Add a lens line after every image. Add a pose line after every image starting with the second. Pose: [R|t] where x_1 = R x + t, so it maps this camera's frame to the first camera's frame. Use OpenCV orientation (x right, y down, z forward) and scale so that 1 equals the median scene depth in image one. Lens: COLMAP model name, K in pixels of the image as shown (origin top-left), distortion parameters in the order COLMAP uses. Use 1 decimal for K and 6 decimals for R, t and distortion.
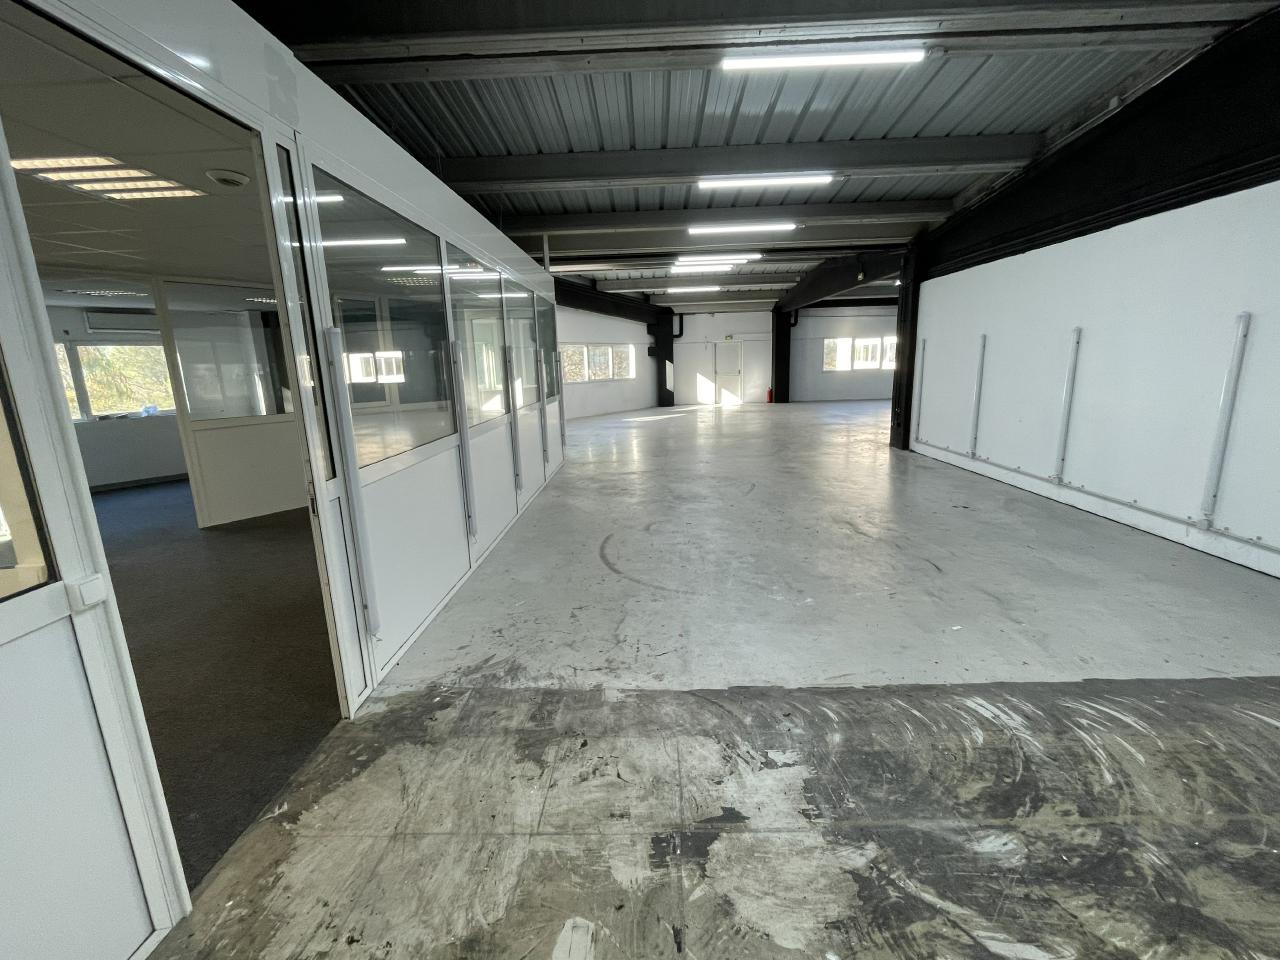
lens RADIAL K [[554.4, 0, 637.8], [0, 554.4, 478.0], [0, 0, 1]] dist [-0.002437, -0.001226]
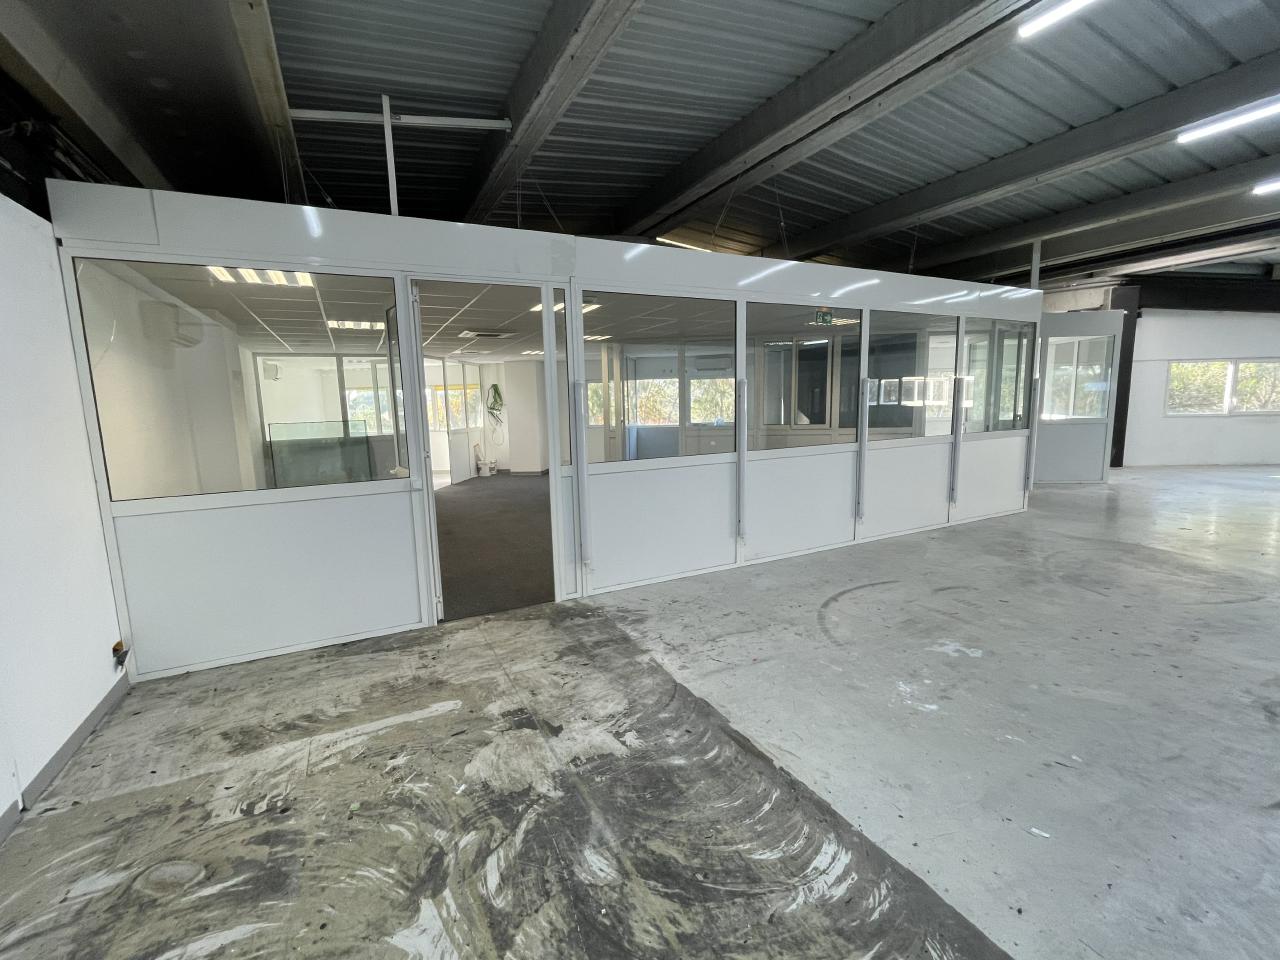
lens RADIAL K [[554.4, 0, 639.0], [0, 554.4, 478.3], [0, 0, 1]] dist [-0.002437, -0.001226]
pose [[0.477074, 0.141670, -0.867370, 1.122442], [-0.172754, 0.982785, 0.065502, -0.114570], [0.861717, 0.118593, 0.493335, 0.336043]]
